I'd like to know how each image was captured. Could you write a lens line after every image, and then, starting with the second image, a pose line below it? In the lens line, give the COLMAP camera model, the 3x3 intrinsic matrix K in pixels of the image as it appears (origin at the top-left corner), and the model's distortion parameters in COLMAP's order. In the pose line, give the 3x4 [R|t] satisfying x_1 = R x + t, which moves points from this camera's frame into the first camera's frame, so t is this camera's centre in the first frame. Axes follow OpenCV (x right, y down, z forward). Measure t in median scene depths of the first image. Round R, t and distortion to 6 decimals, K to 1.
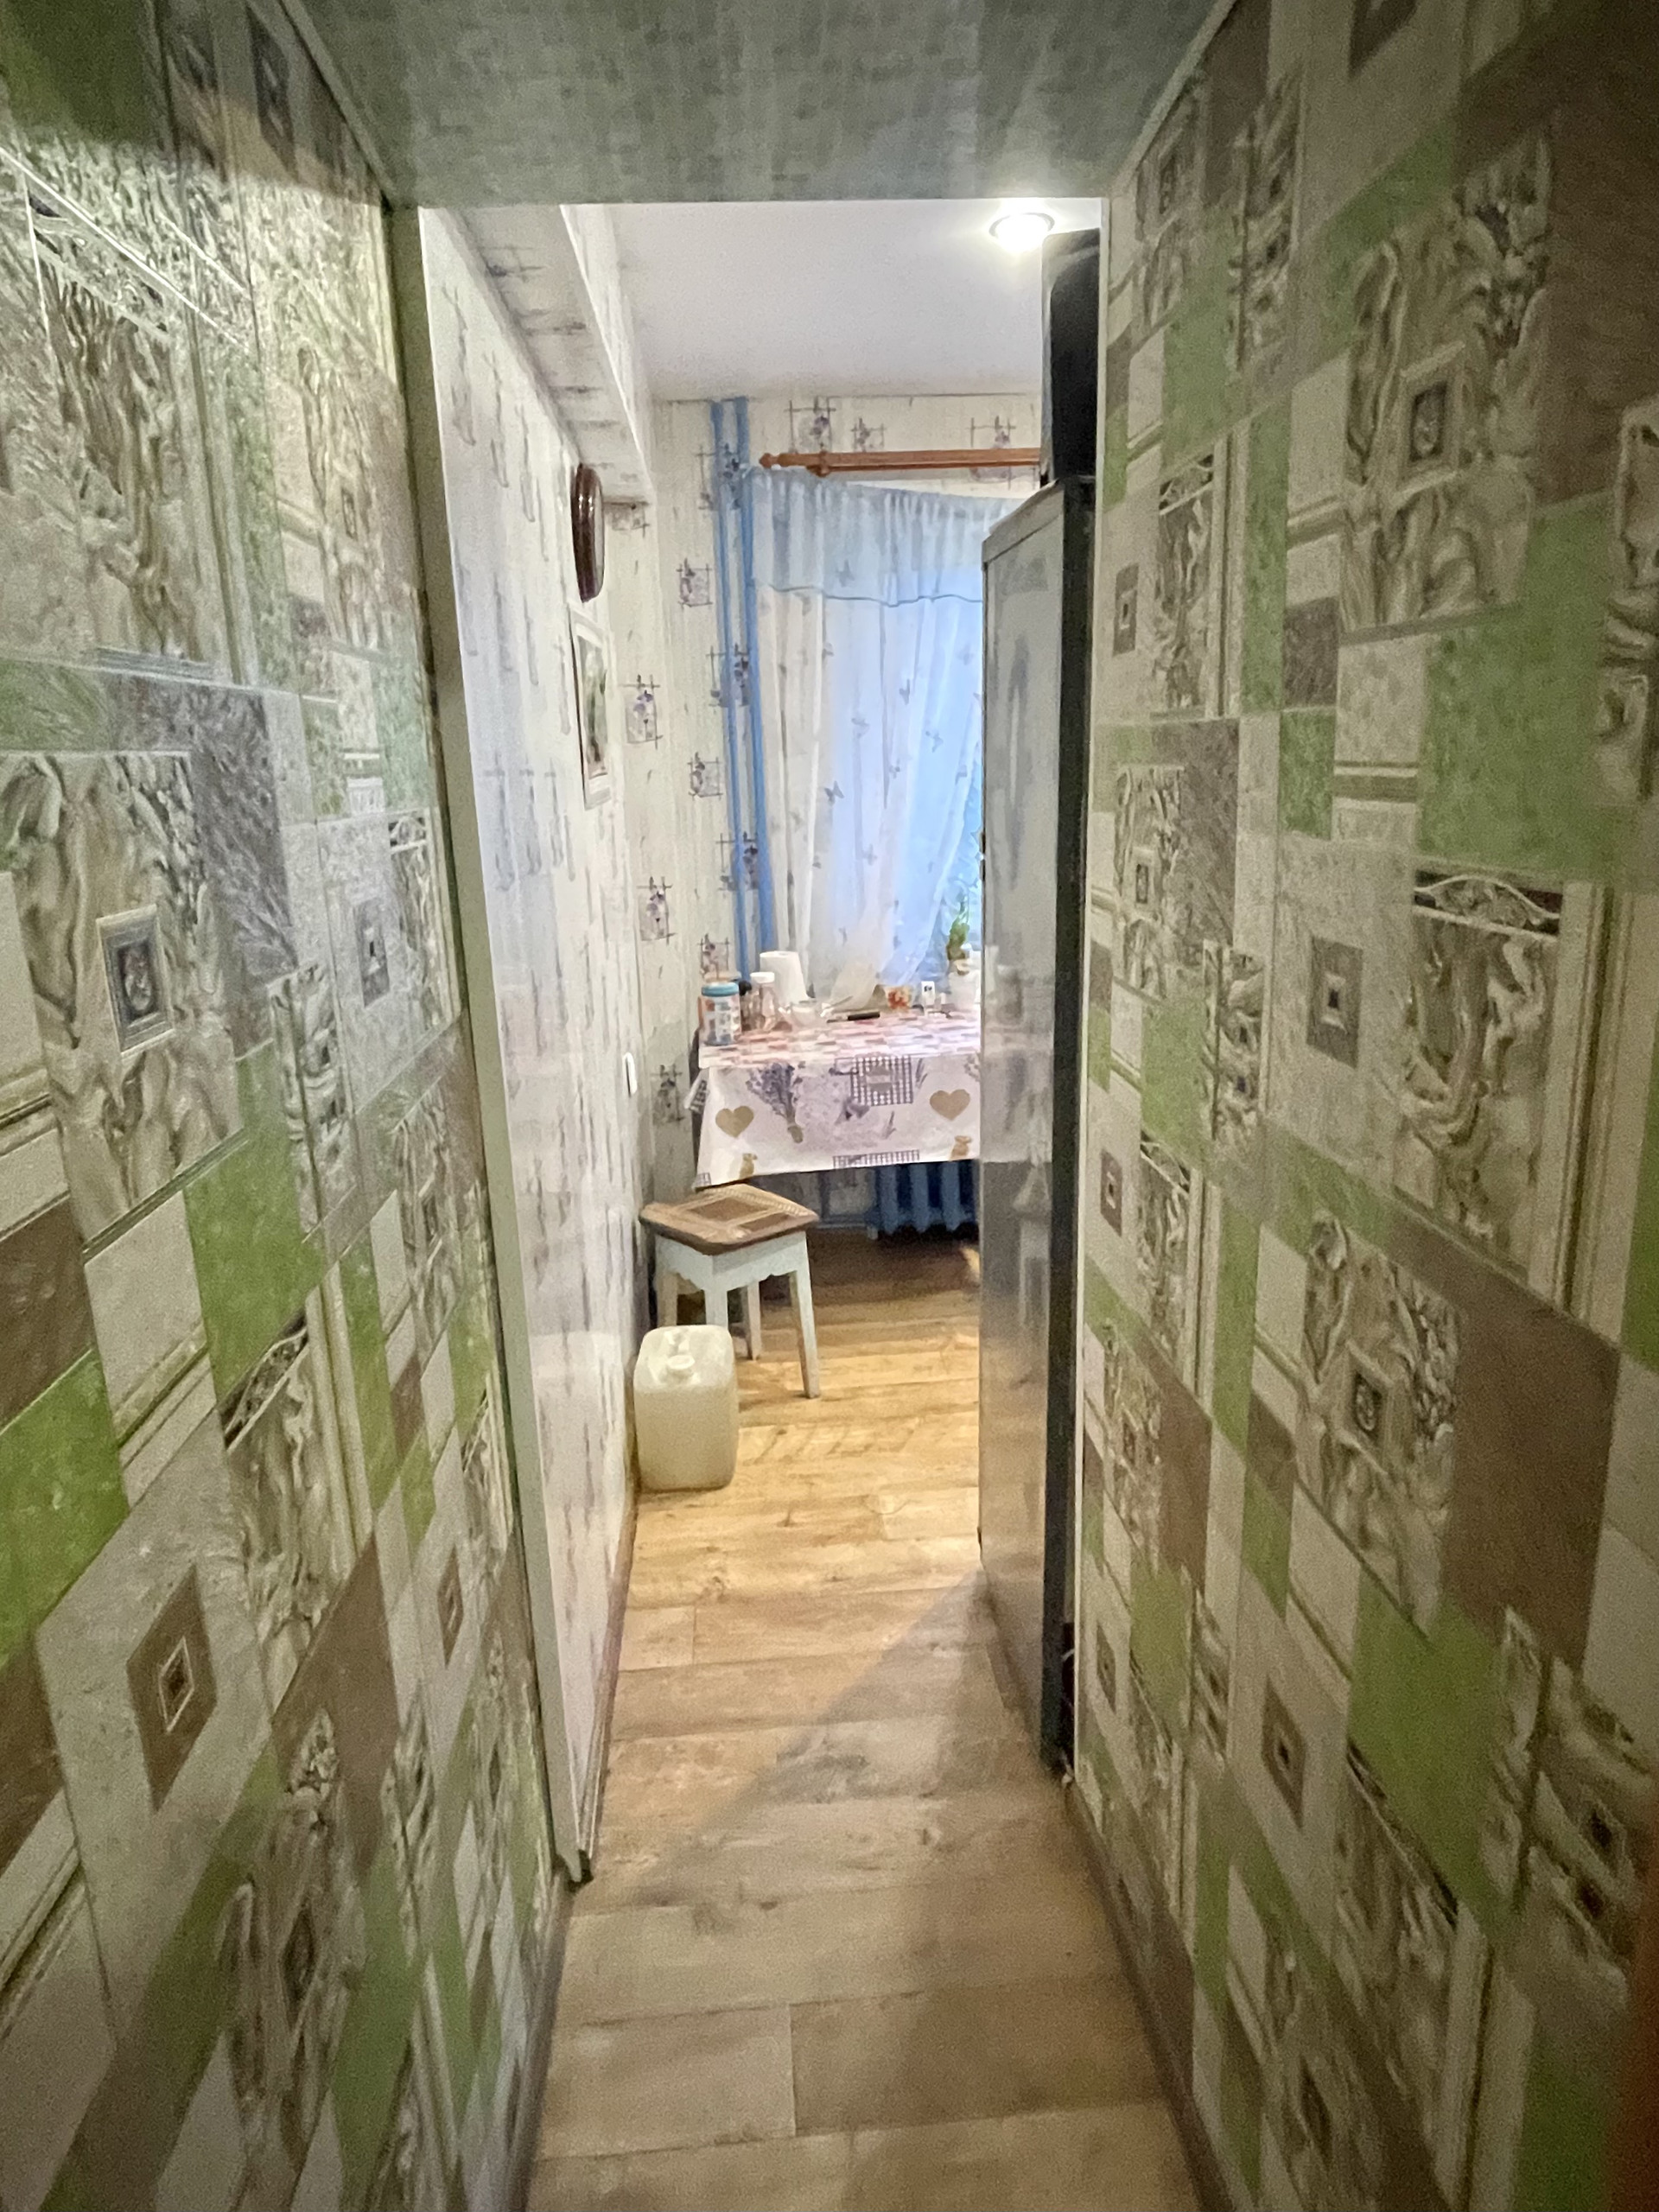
lens RADIAL K [[1323.7, 0, 830.3], [0, 1323.7, 1106.2], [0, 0, 1]] dist [0.006885, -0.005176]
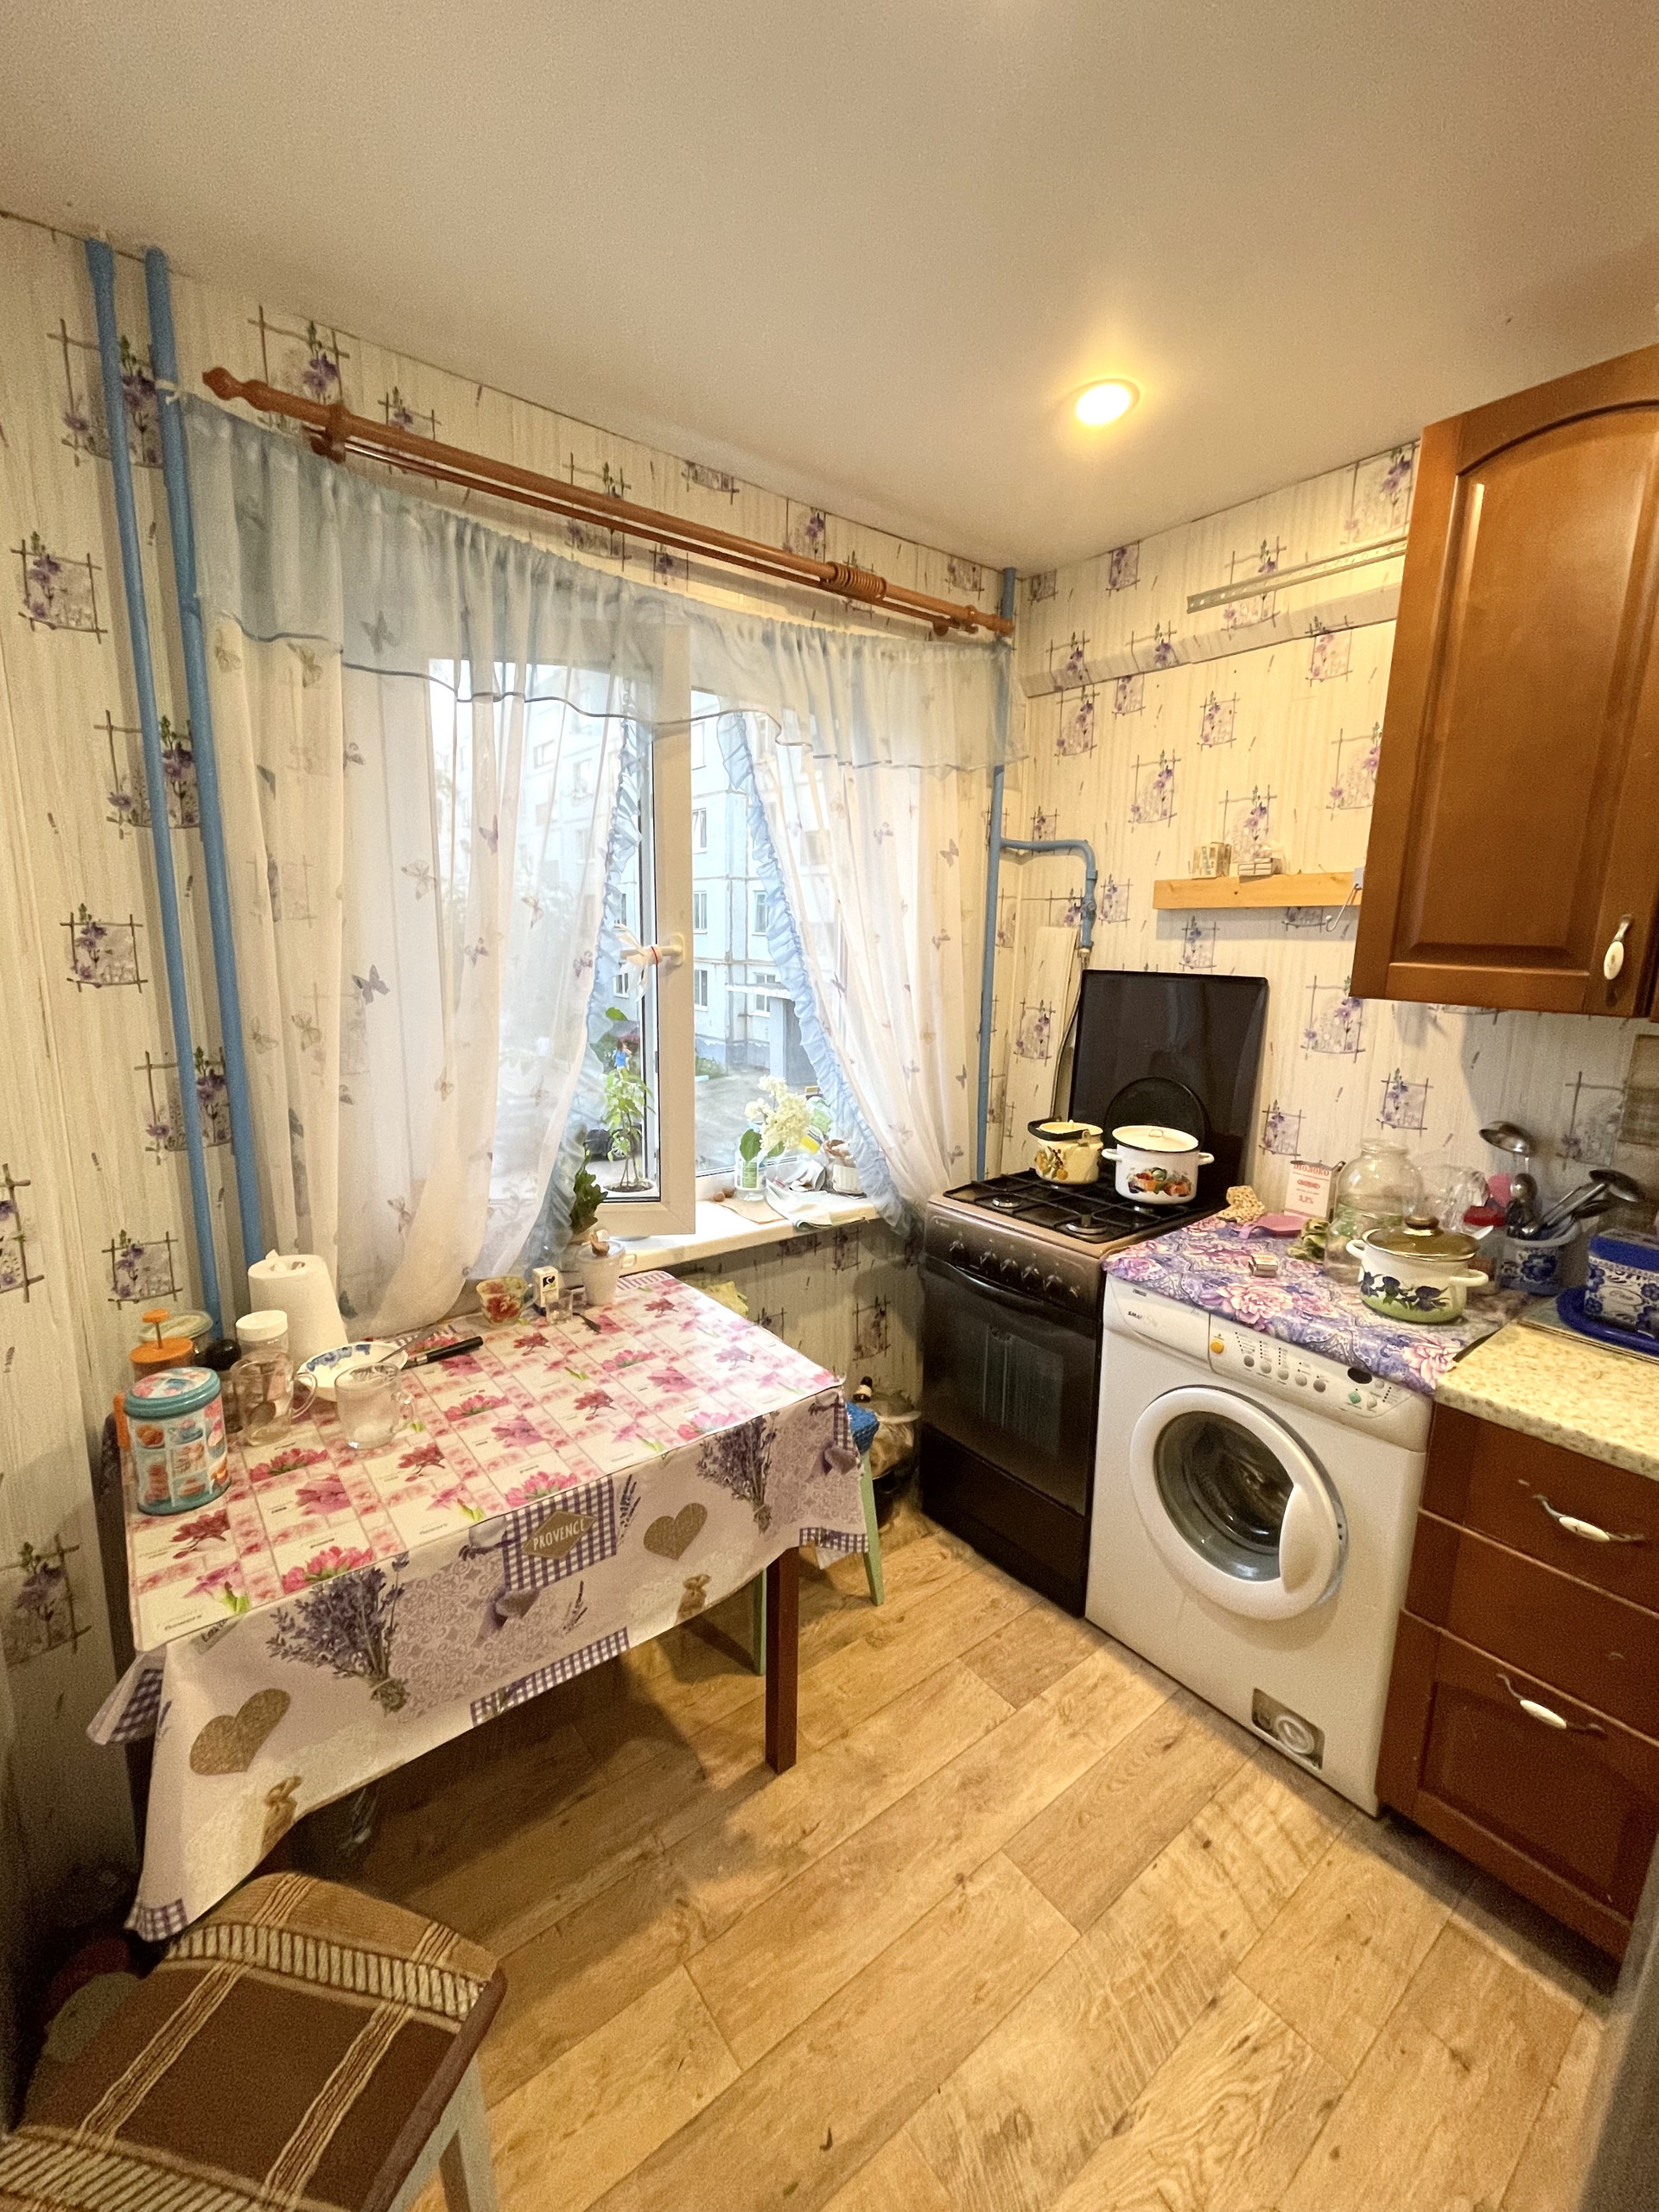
lens RADIAL K [[910.6, 0, 830.1], [0, 910.6, 1107.7], [0, 0, 1]] dist [-0.004688, 0.001953]
pose [[0.831748, -0.051416, 0.552767, -0.090378], [0.084319, 0.995850, -0.034246, -0.235022], [-0.548713, 0.075093, 0.832632, 0.852838]]
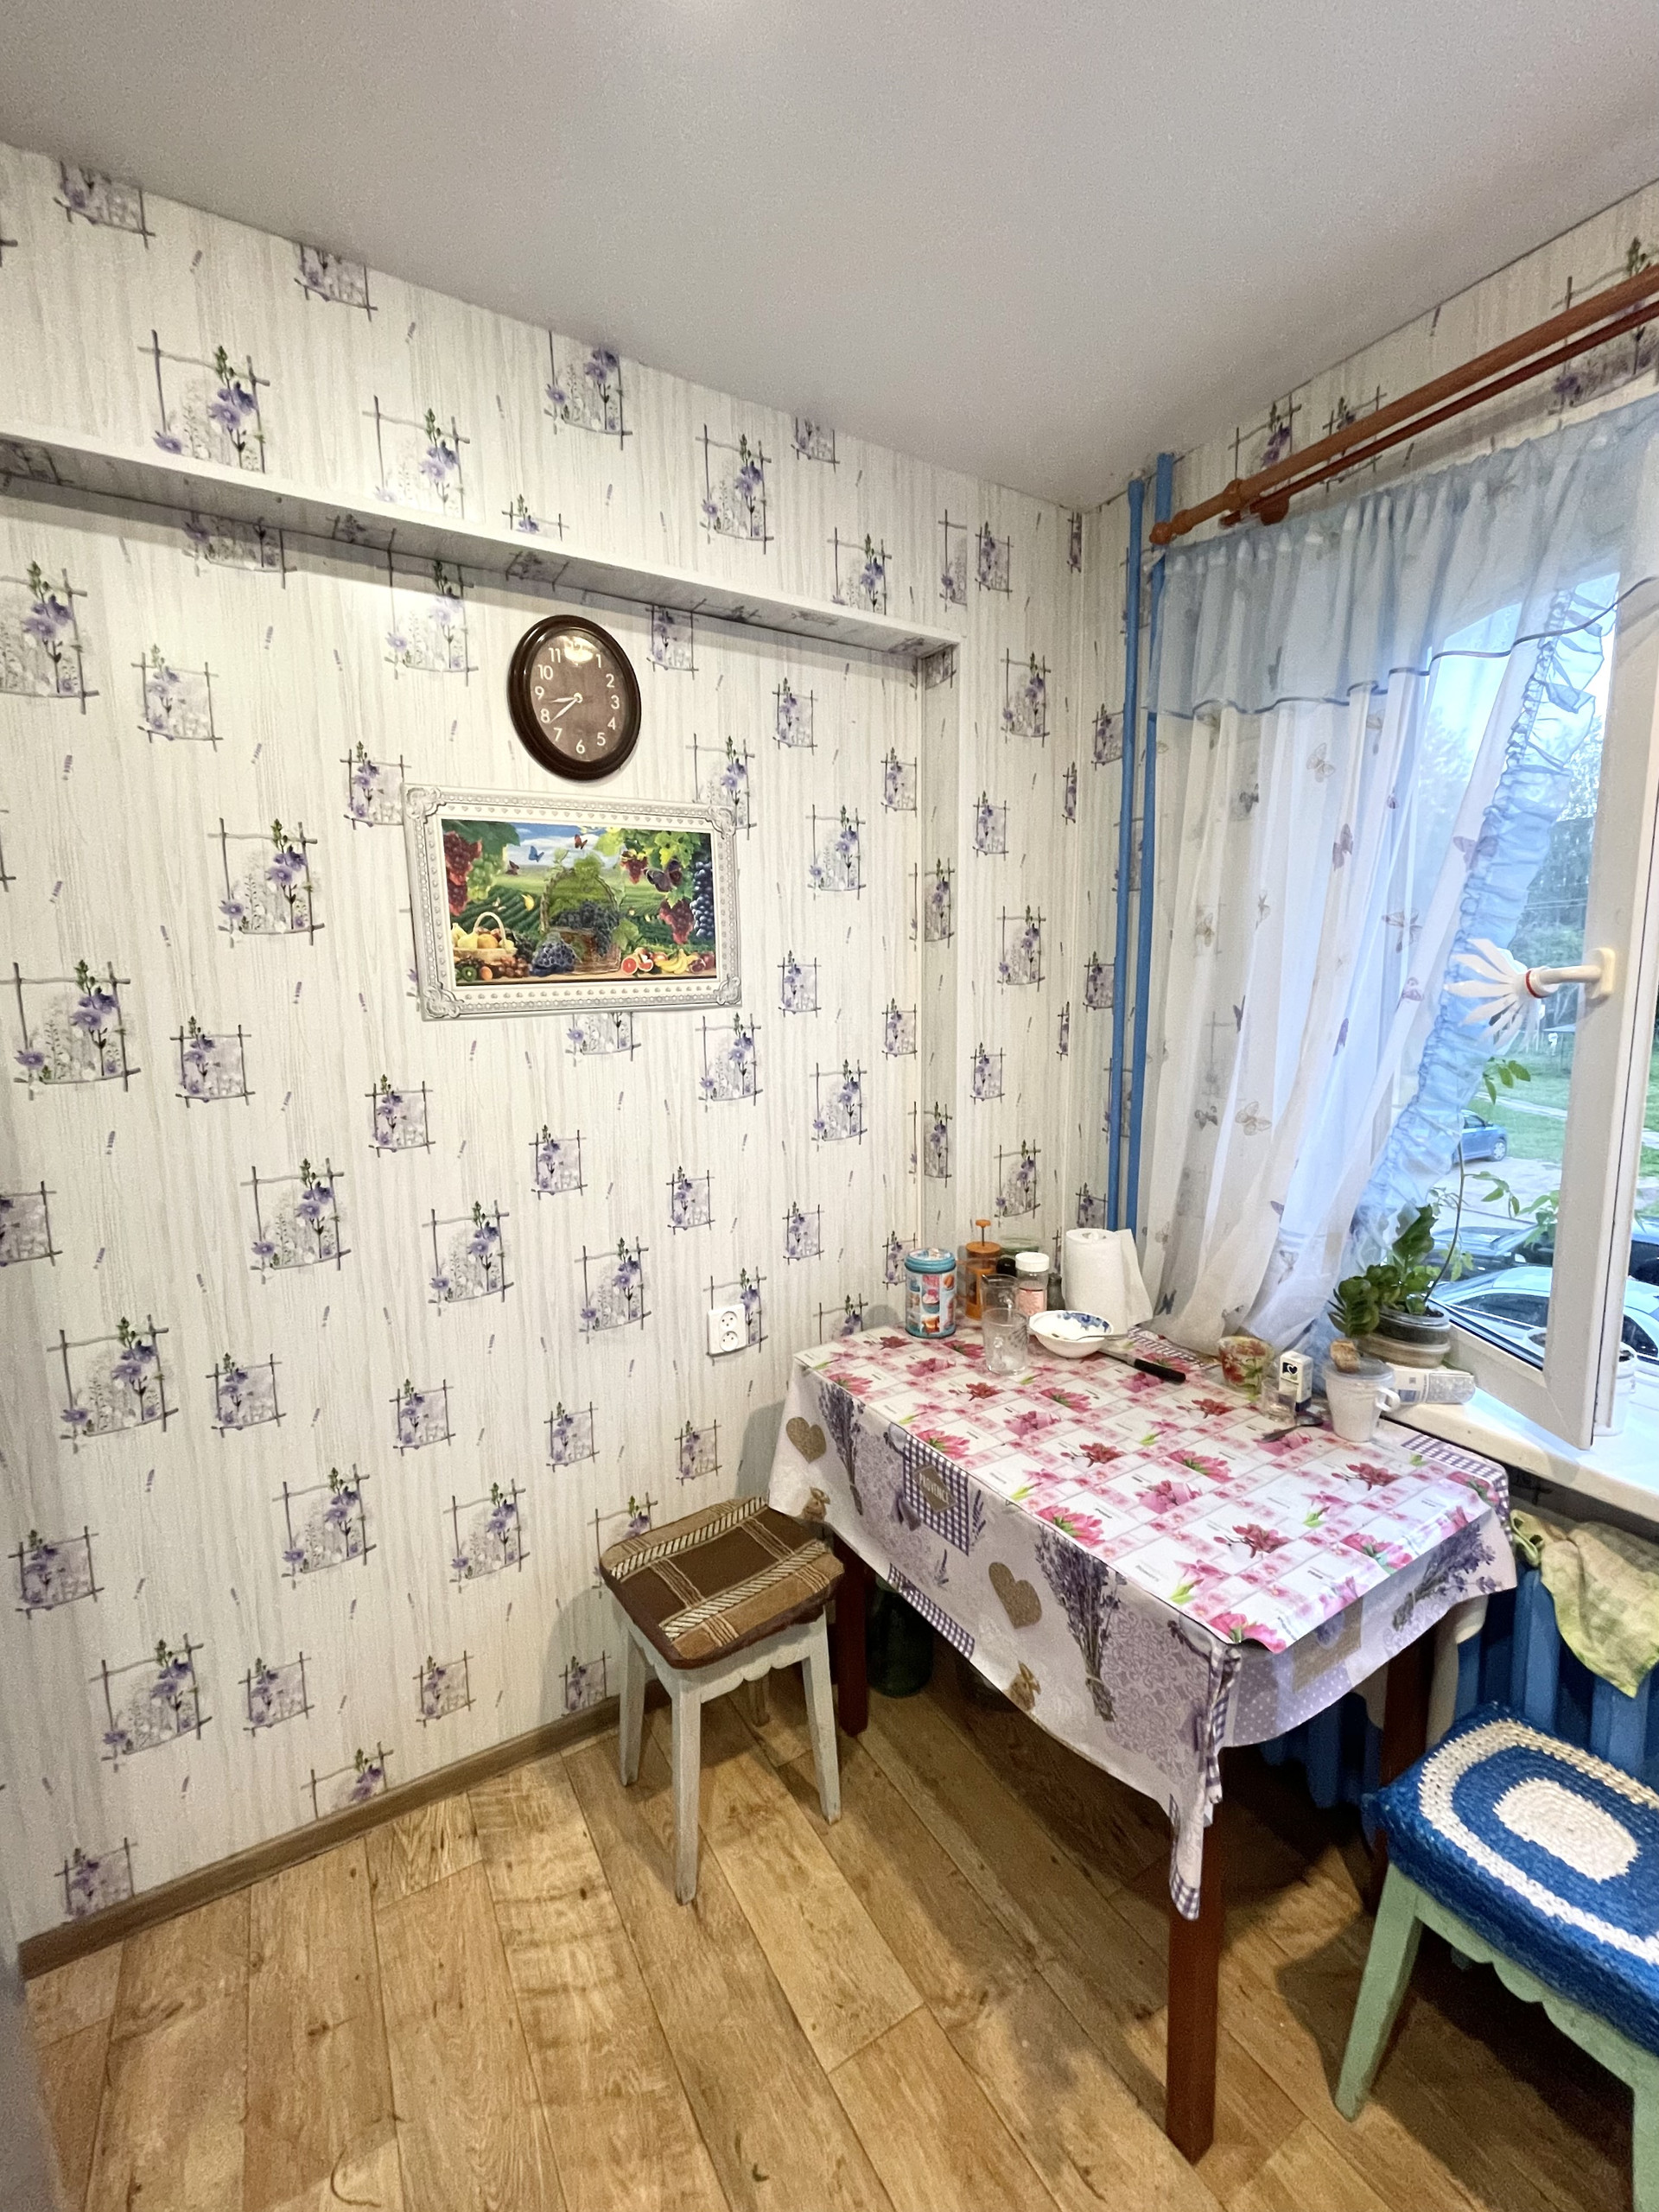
lens RADIAL K [[910.6, 0, 835.1], [0, 910.6, 1106.9], [0, 0, 1]] dist [-0.004688, 0.001953]
pose [[0.457276, 0.149637, -0.876646, 0.487576], [-0.220040, 0.974130, 0.051500, -0.276561], [0.861674, 0.169348, 0.478372, 1.008961]]
